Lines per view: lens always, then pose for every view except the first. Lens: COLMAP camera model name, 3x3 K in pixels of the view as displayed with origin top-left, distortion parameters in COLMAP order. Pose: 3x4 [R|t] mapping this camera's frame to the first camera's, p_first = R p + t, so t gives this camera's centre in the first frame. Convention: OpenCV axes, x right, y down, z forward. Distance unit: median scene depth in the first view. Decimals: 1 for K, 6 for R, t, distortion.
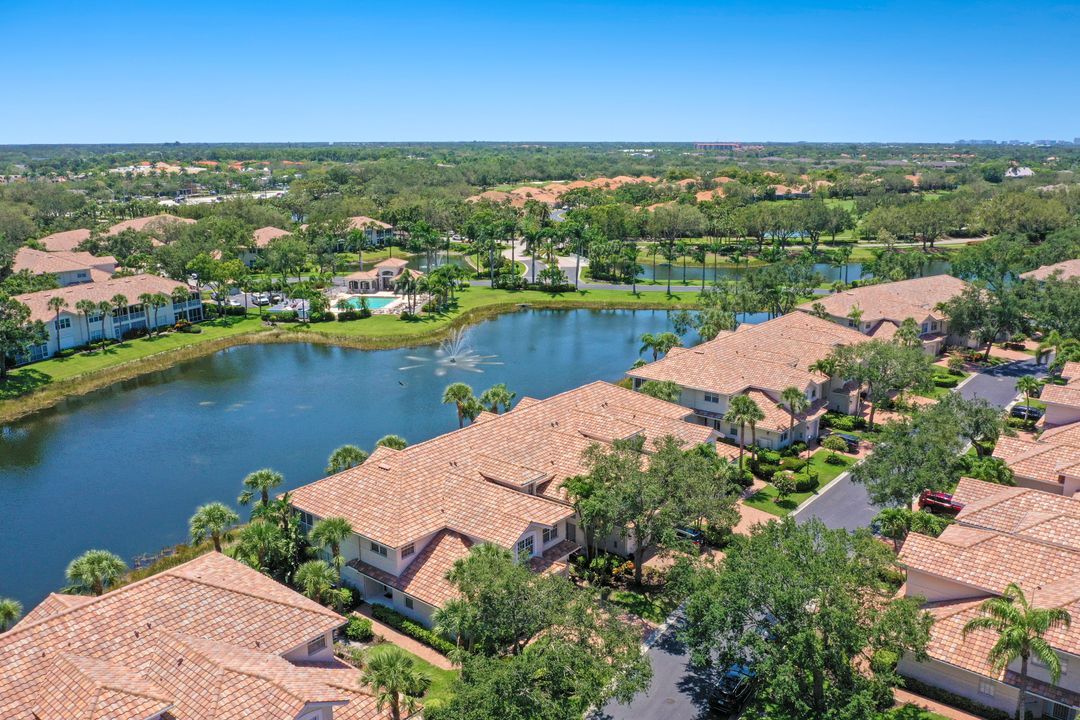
lens RADIAL K [[869.7, 0, 537.5], [0, 869.7, 358.9], [0, 0, 1]] dist [0.001741, 0.000222]
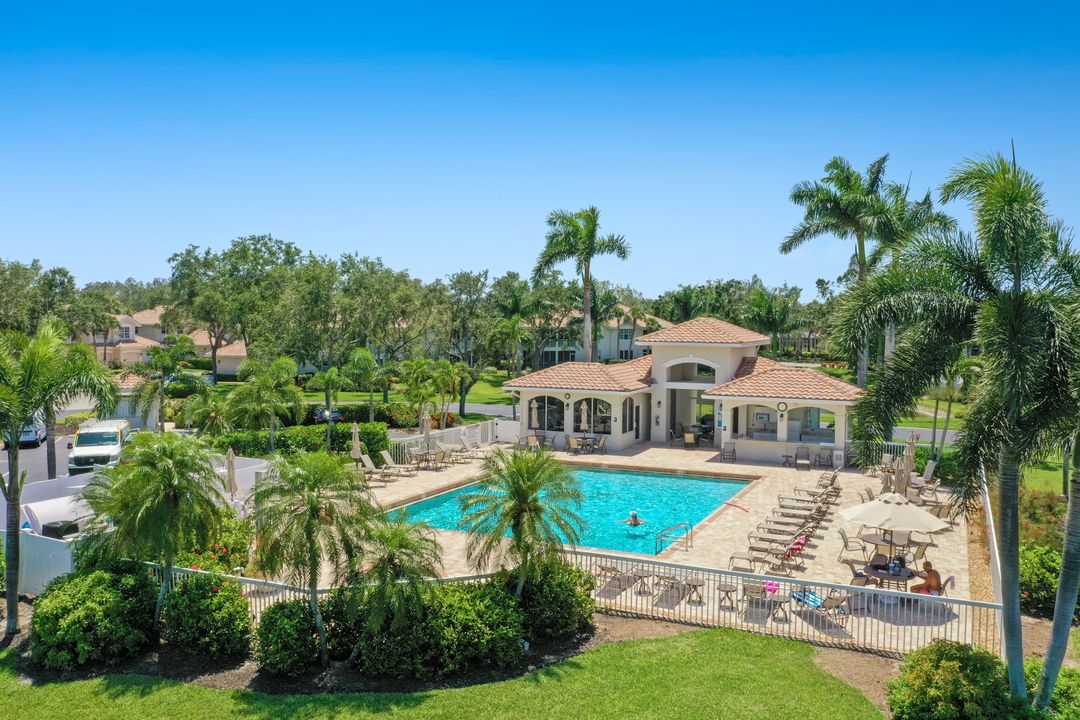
lens RADIAL K [[869.7, 0, 539.8], [0, 869.7, 358.9], [0, 0, 1]] dist [0.001741, 0.000222]
pose [[0.955777, 0.022132, -0.293257, -0.155259], [-0.077817, 0.980655, -0.179611, -0.061562], [0.283609, 0.194489, 0.939010, 0.835416]]
